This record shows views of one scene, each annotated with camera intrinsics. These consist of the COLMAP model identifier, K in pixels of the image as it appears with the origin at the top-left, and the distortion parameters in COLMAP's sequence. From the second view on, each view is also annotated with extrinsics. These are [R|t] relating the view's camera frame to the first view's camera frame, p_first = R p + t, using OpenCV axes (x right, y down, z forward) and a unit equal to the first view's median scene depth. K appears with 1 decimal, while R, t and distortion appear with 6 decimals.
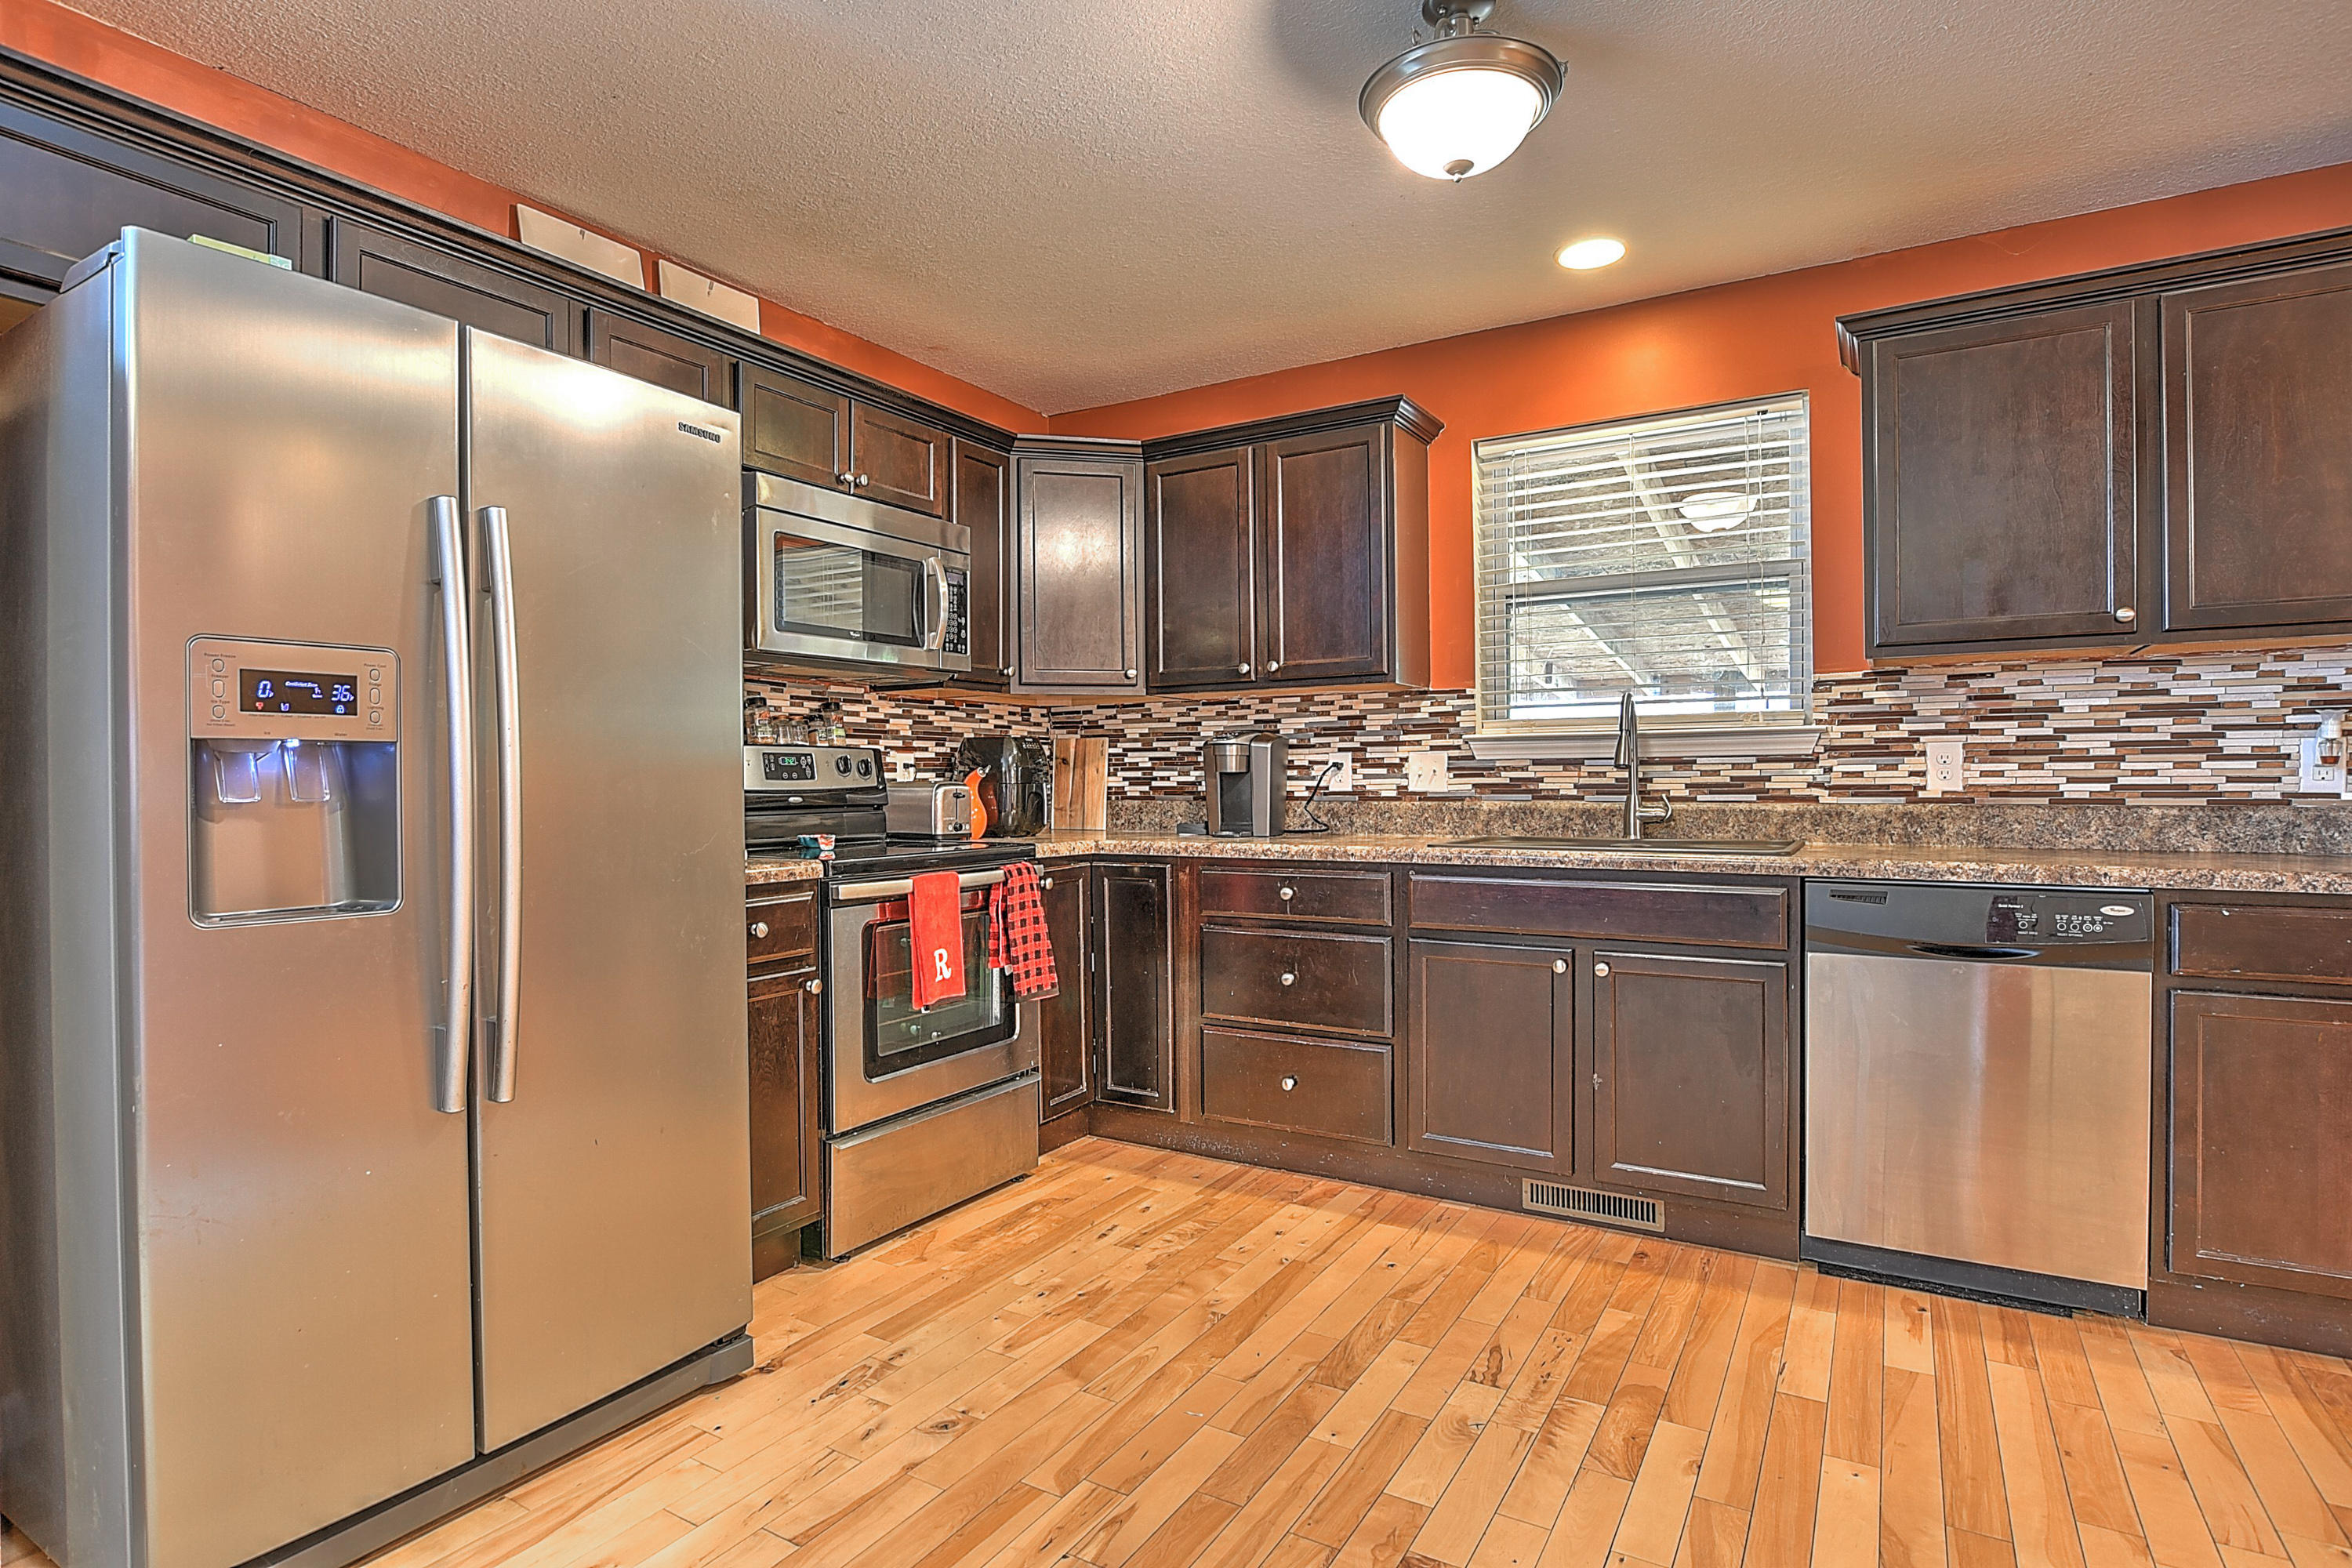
lens RADIAL K [[1200.2, 0, 1127.0], [0, 1200.2, 779.1], [0, 0, 1]] dist [-0.014653, -0.000707]
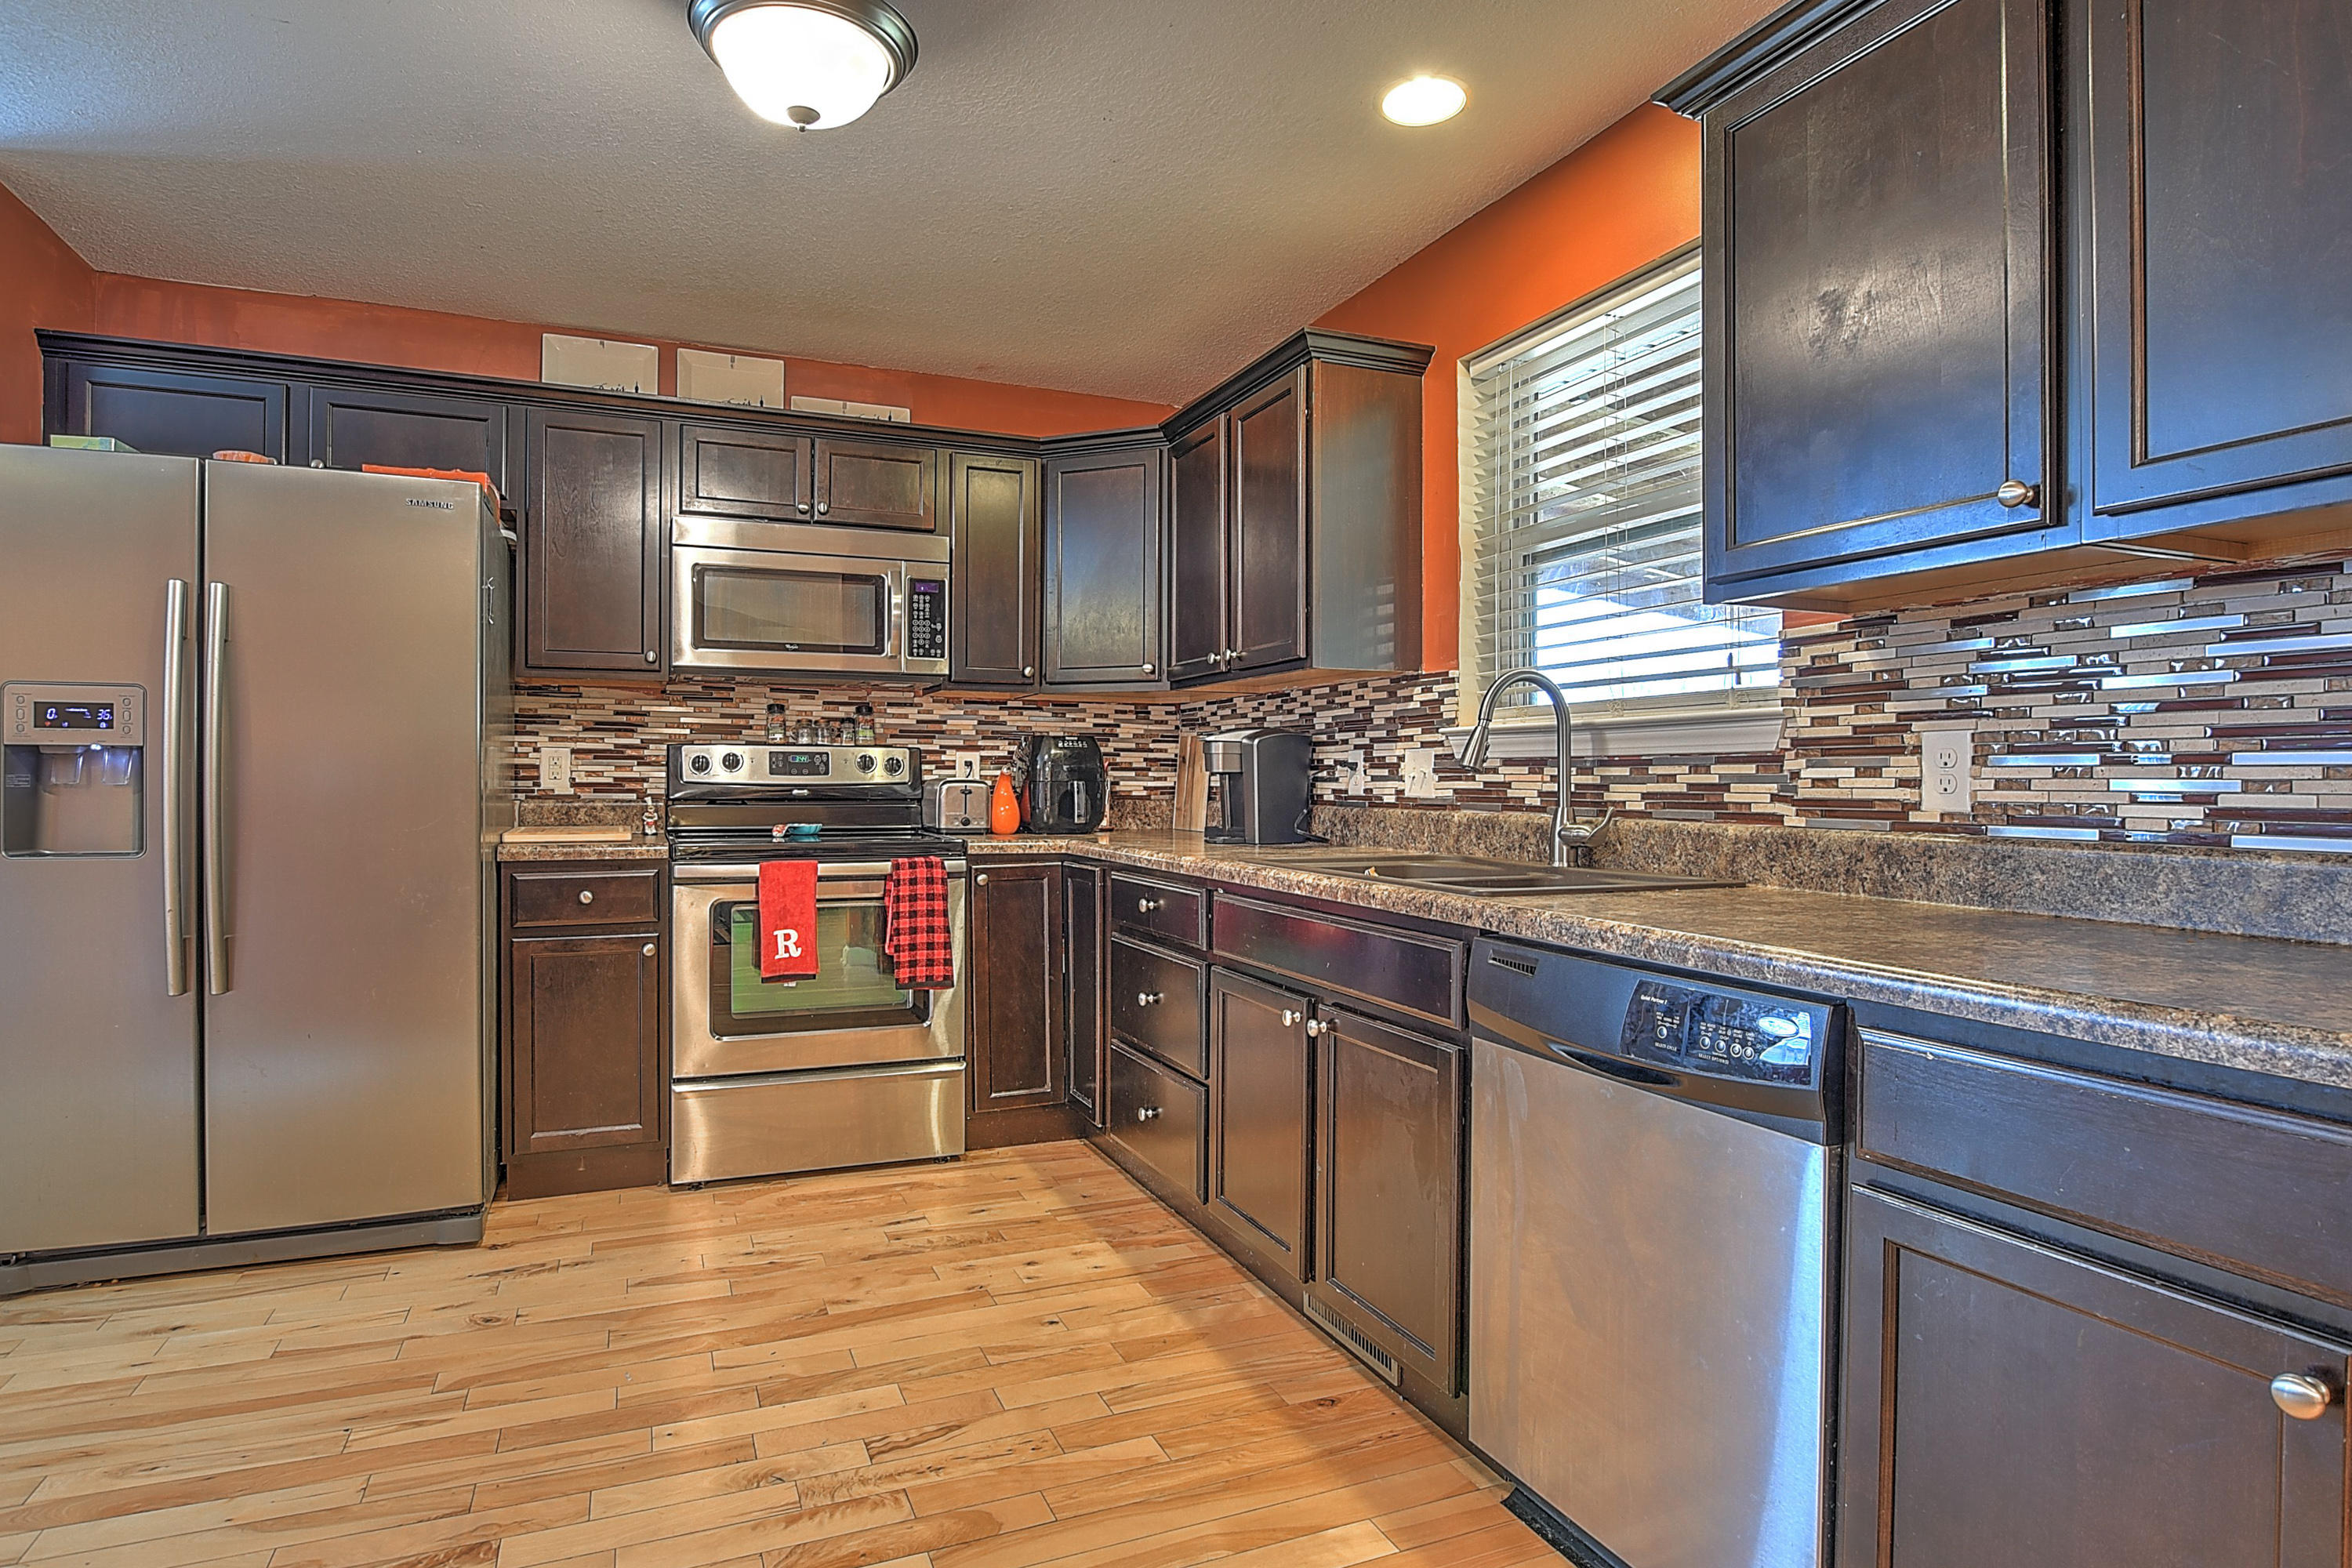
lens RADIAL K [[1200.2, 0, 1161.1], [0, 1200.2, 783.8], [0, 0, 1]] dist [-0.014653, -0.000707]
pose [[0.816833, 0.013946, -0.576706, 0.697256], [-0.010569, 0.999902, 0.009211, -0.005603], [0.576778, -0.001429, 0.816900, 0.274889]]
